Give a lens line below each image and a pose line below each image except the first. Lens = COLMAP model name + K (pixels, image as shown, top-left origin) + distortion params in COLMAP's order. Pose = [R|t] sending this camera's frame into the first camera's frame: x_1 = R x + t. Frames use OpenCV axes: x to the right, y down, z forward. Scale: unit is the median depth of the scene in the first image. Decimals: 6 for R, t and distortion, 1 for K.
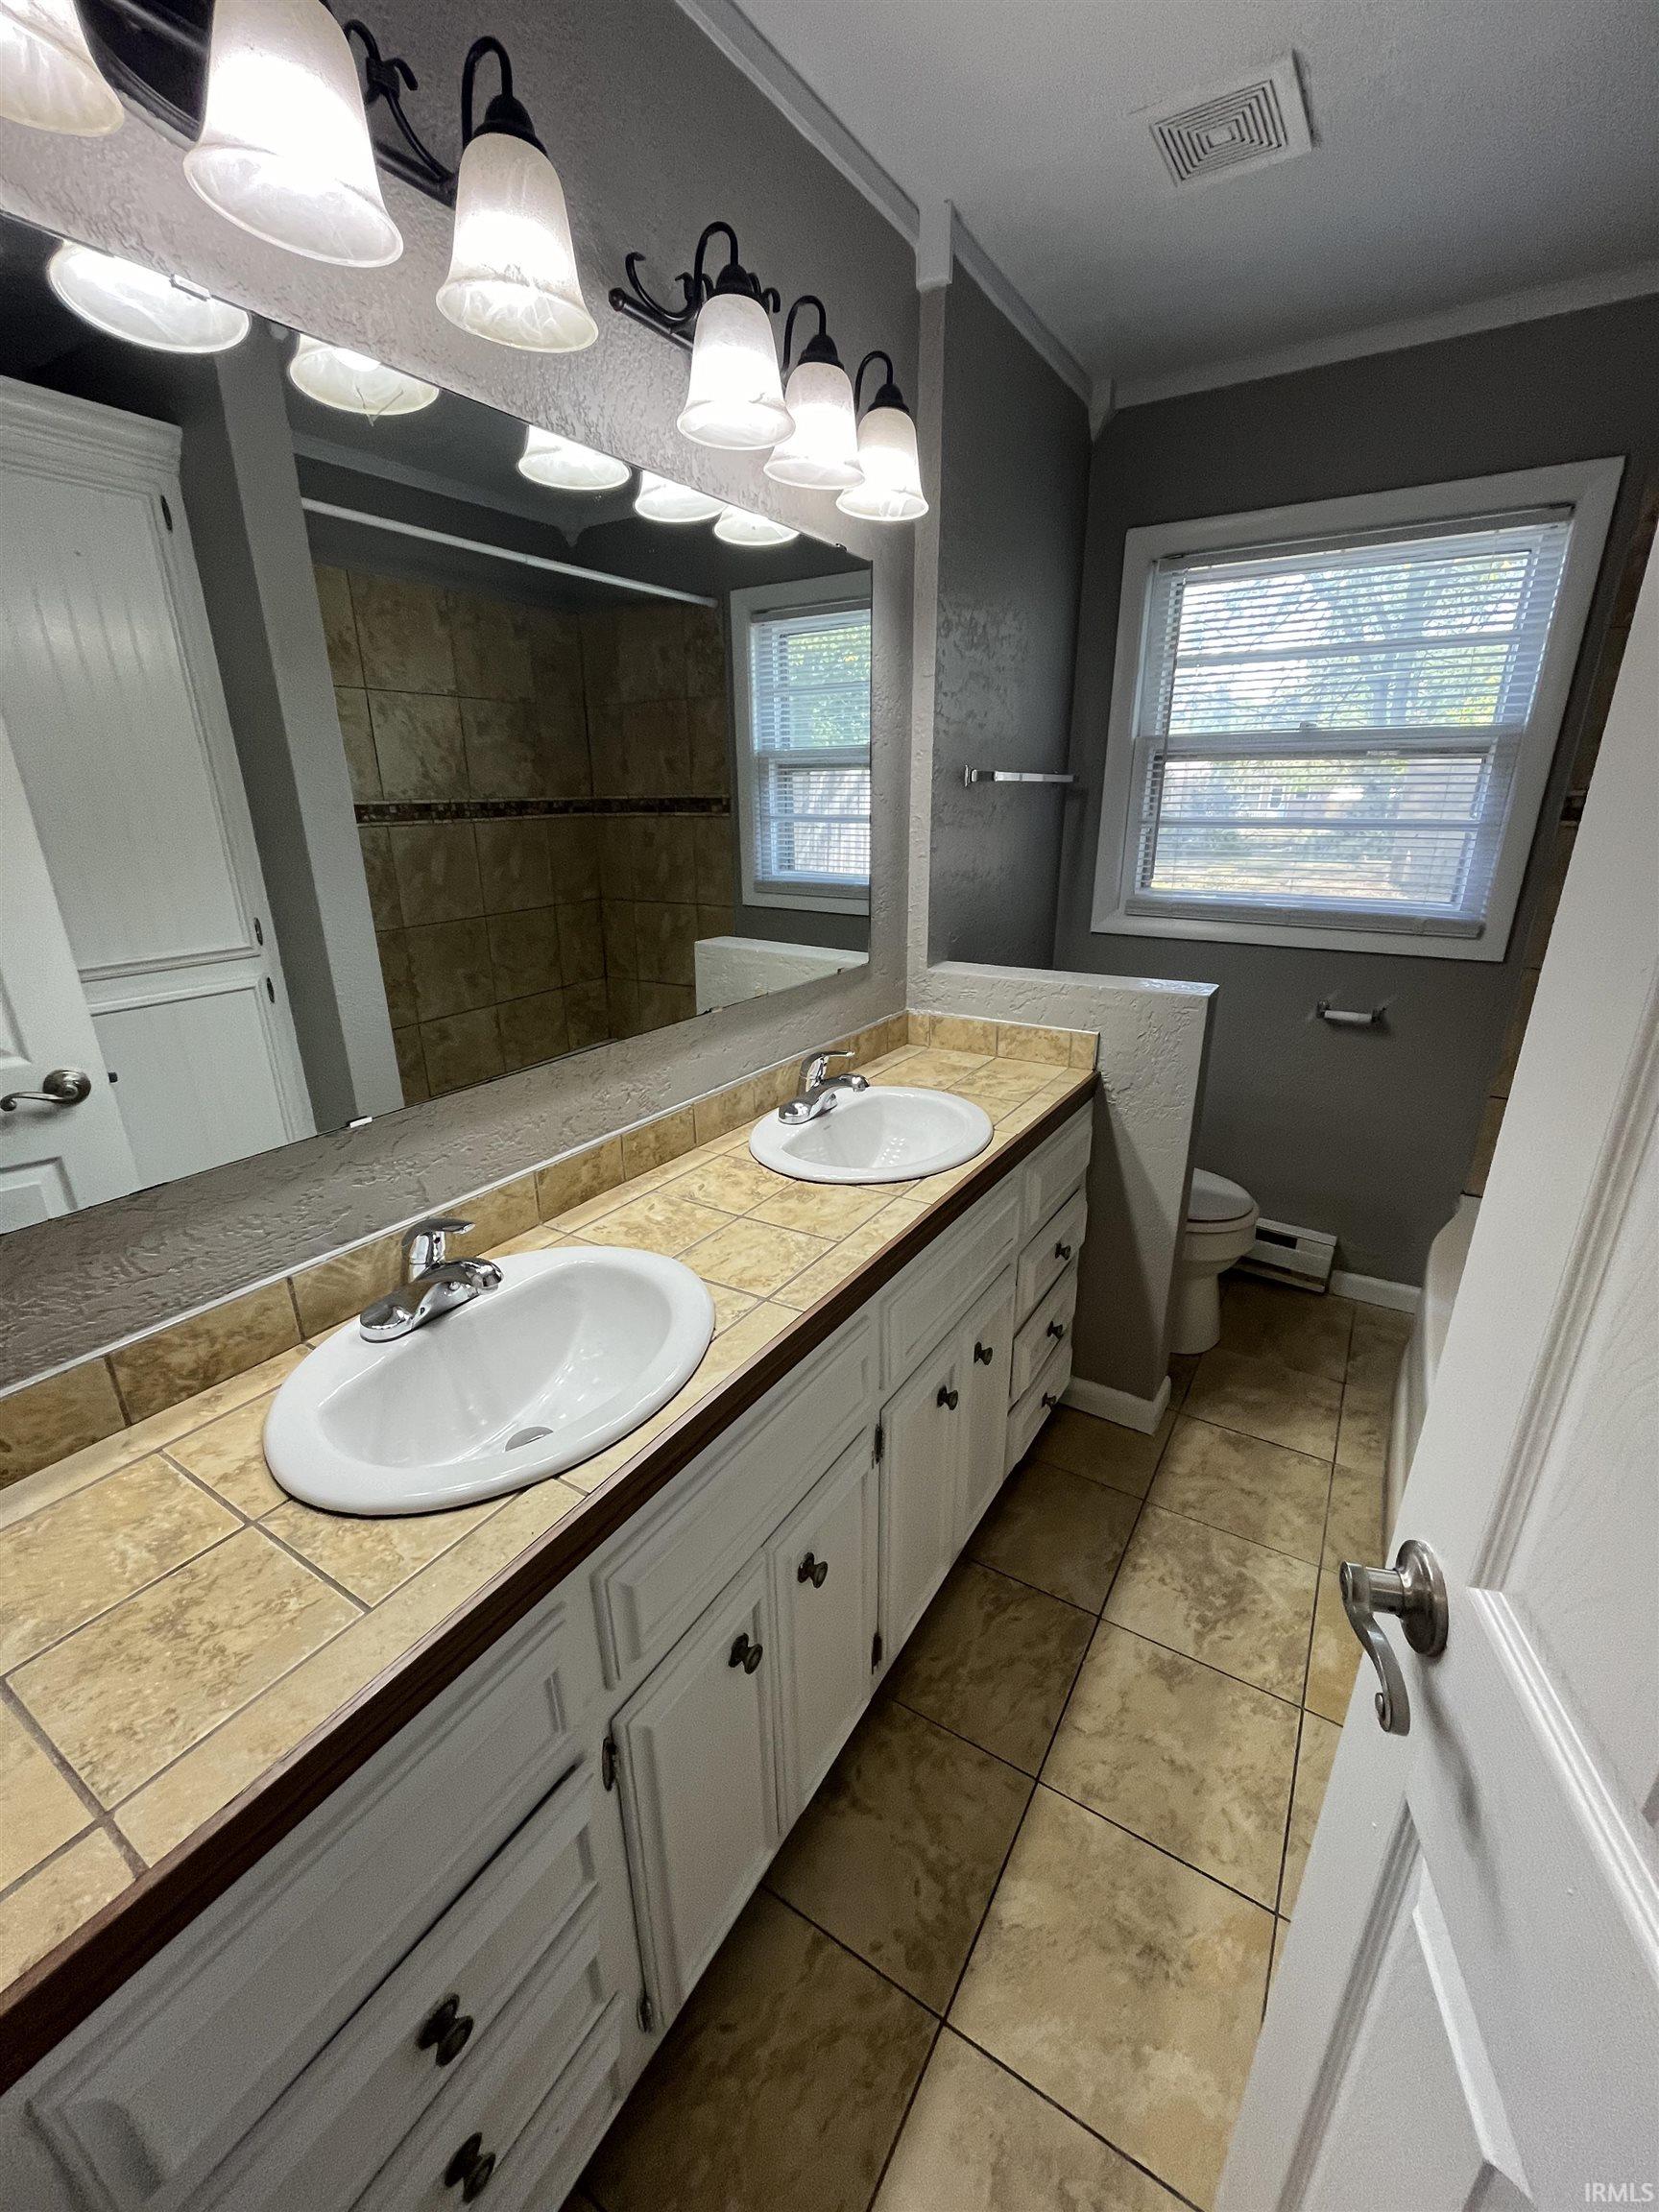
lens RADIAL K [[882.4, 0, 829.5], [0, 882.4, 1106.0], [0, 0, 1]] dist [0.001219, 0.000465]
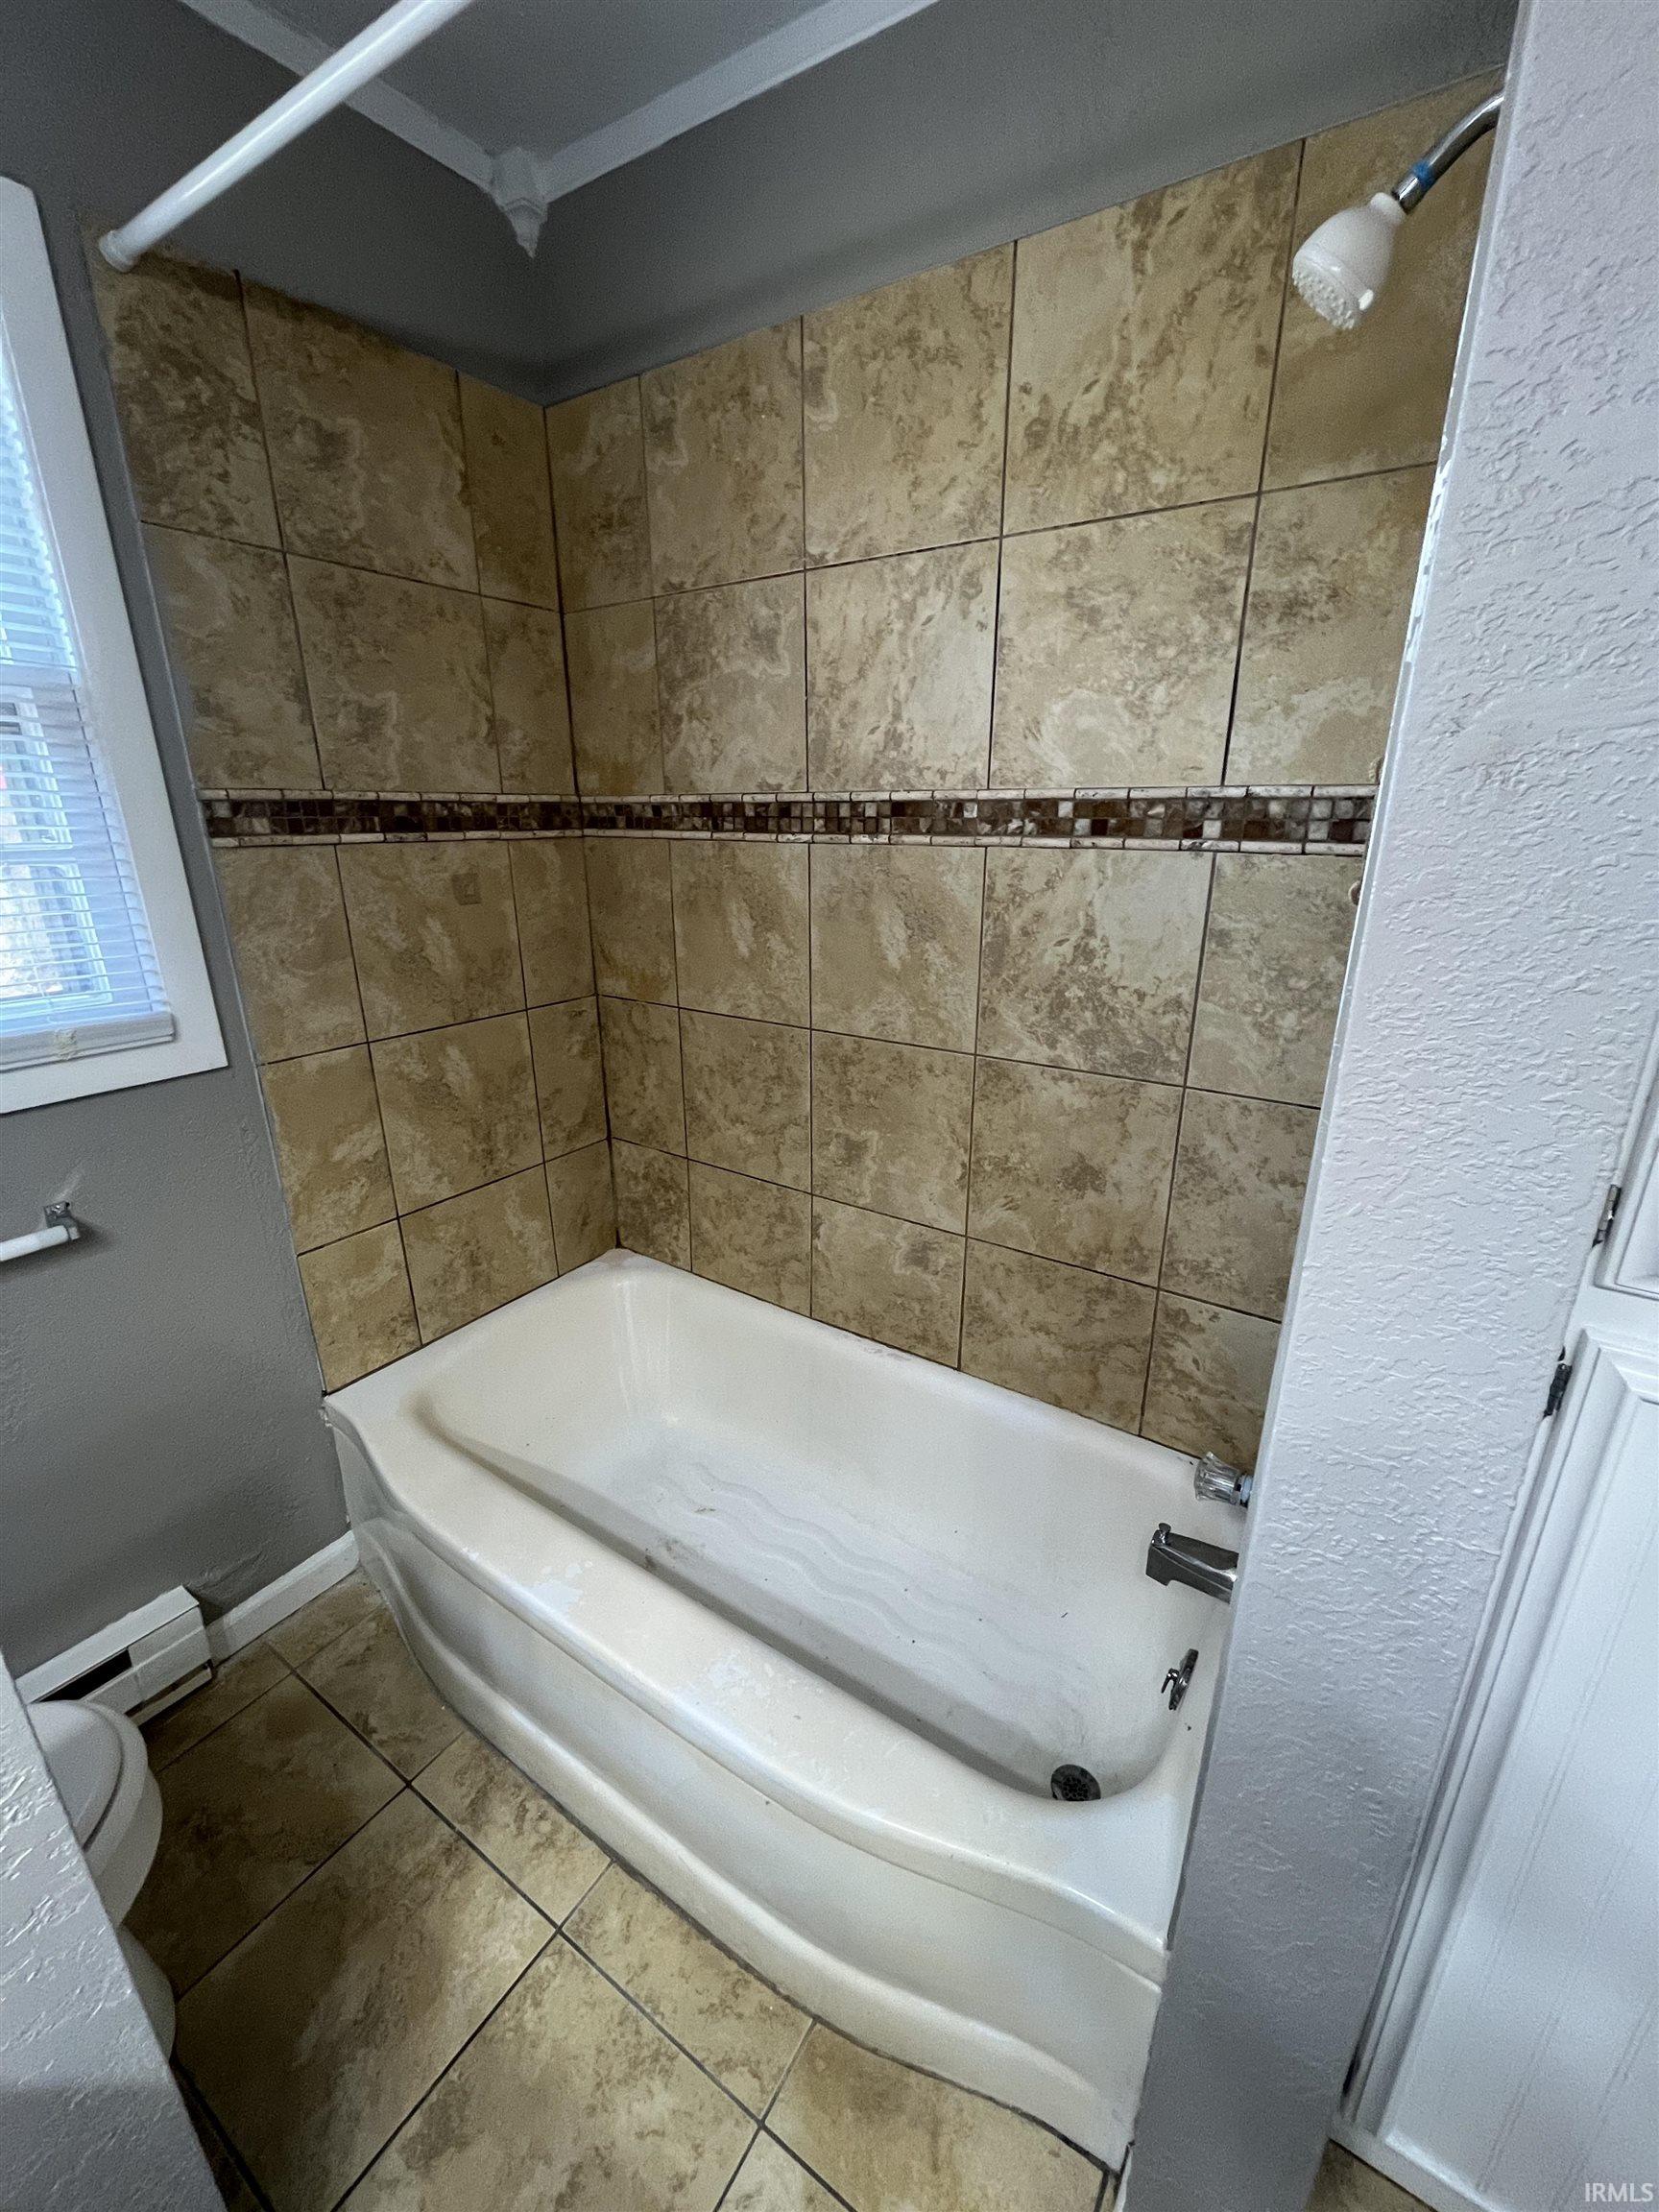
lens RADIAL K [[882.4, 0, 829.5], [0, 882.4, 1106.0], [0, 0, 1]] dist [0.001219, 0.000465]
pose [[0.026698, -0.318577, 0.947521, 0.164488], [0.338117, 0.894871, 0.291348, -0.163684], [-0.940725, 0.312594, 0.131608, 0.492770]]
